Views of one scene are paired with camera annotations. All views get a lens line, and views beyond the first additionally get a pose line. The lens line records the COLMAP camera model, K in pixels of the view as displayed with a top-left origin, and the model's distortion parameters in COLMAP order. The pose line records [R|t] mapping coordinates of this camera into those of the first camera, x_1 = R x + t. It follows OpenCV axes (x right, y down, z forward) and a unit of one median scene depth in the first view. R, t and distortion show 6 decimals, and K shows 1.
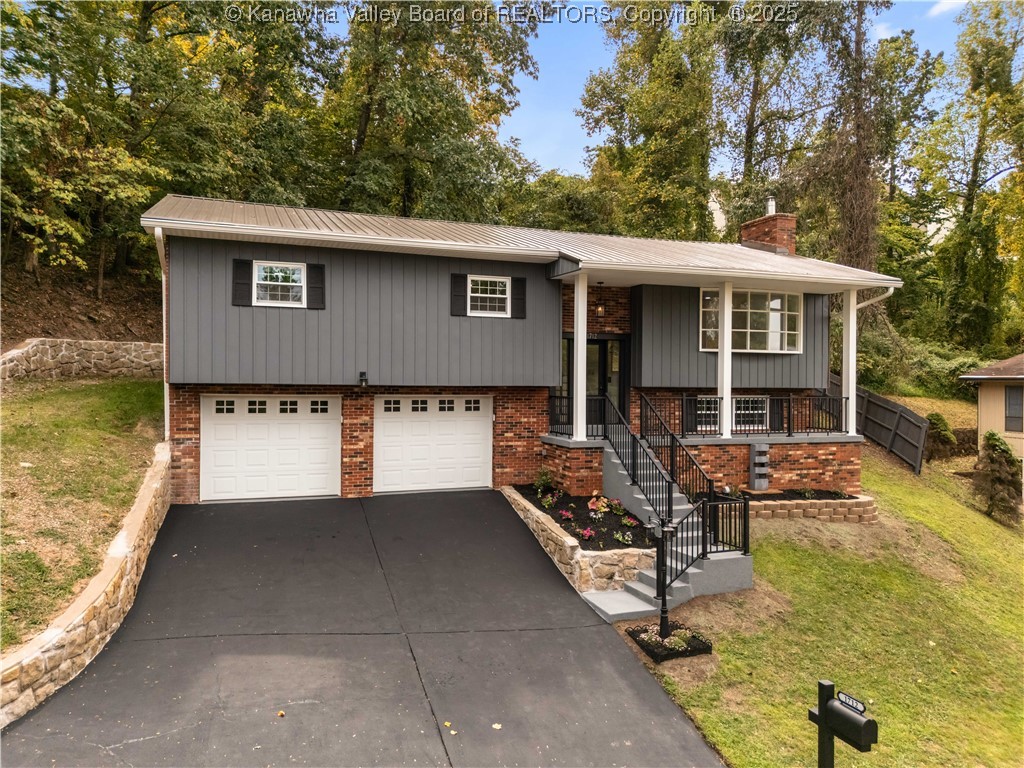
lens RADIAL K [[757.6, 0, 512.0], [0, 757.6, 384.0], [0, 0, 1]] dist [0.071473, -0.056710]
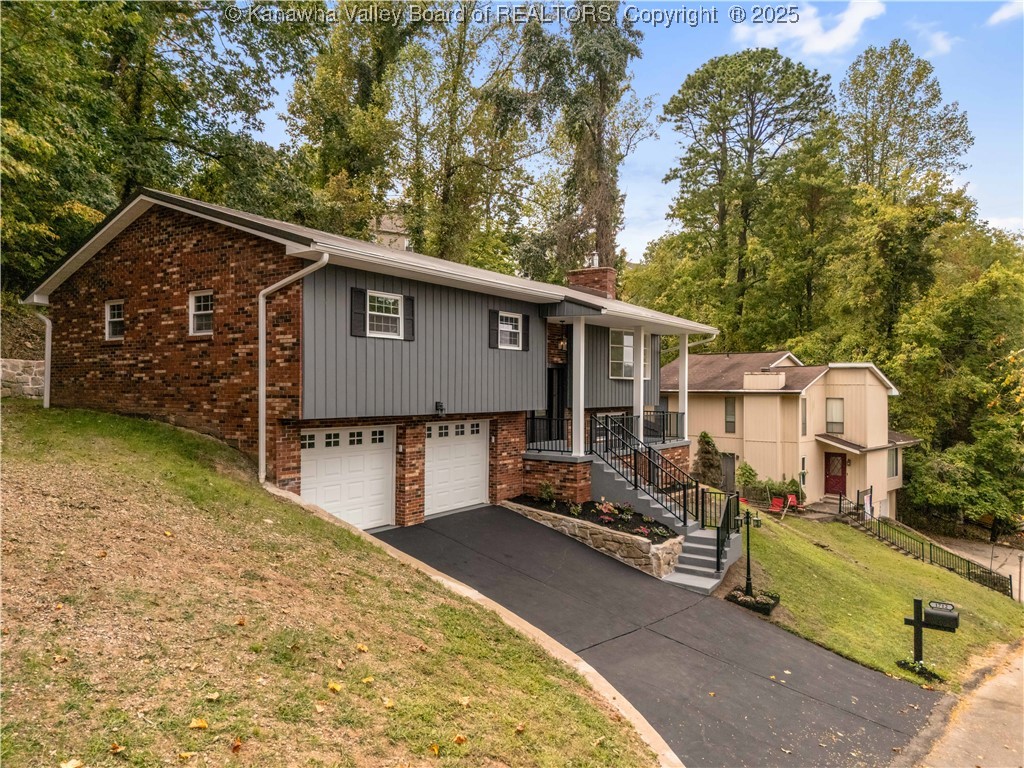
lens RADIAL K [[757.6, 0, 512.0], [0, 757.6, 384.0], [0, 0, 1]] dist [0.071473, -0.056710]
pose [[0.807449, -0.001301, 0.589936, -0.648676], [0.001431, 0.999999, 0.000246, -0.035820], [-0.589936, 0.000646, 0.807450, 0.098016]]
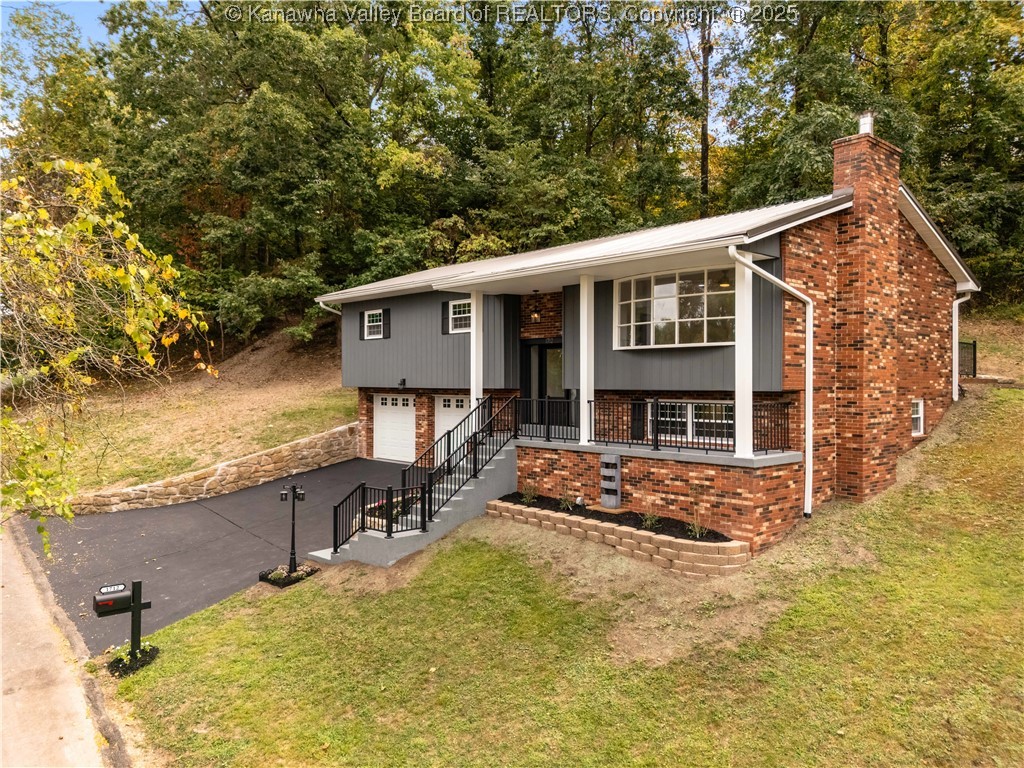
lens RADIAL K [[757.6, 0, 512.0], [0, 757.6, 384.0], [0, 0, 1]] dist [0.071473, -0.056710]
pose [[0.381027, -0.009022, -0.924520, 1.092596], [-0.004373, 0.999924, -0.011561, 0.008977], [0.924554, 0.008448, 0.380958, 0.574499]]
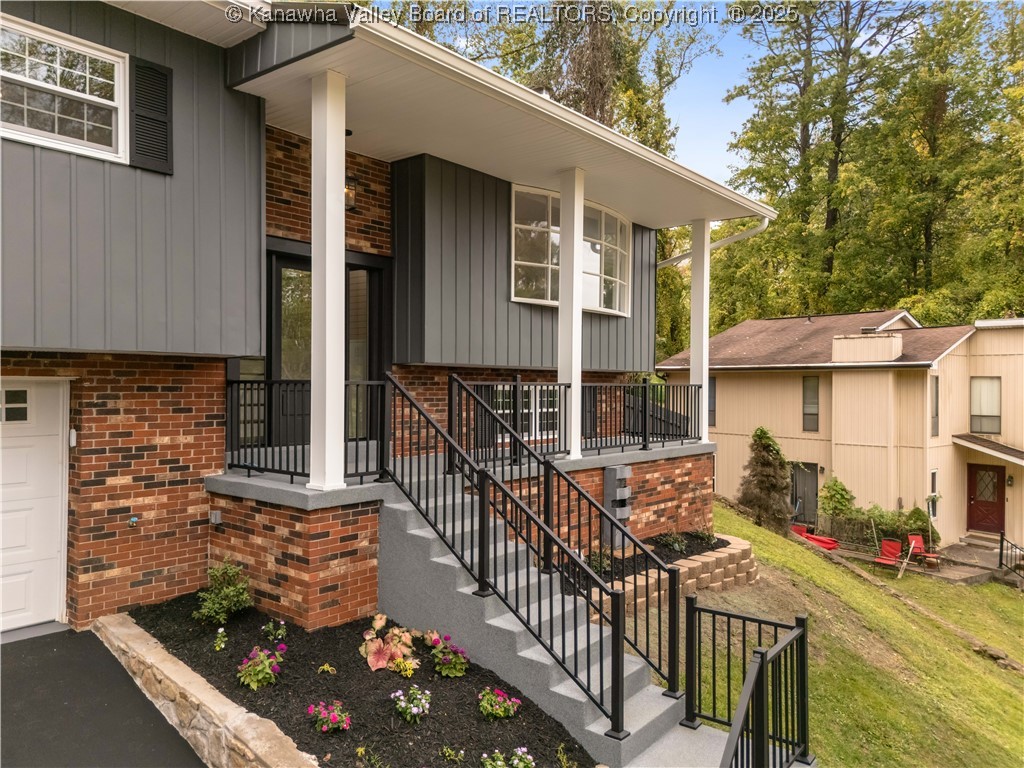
lens RADIAL K [[757.6, 0, 512.0], [0, 757.6, 384.0], [0, 0, 1]] dist [0.071473, -0.056710]
pose [[0.864558, -0.000797, 0.502532, -0.027816], [-0.000090, 0.999998, 0.001741, 0.016822], [-0.502533, -0.001550, 0.864557, 0.558974]]
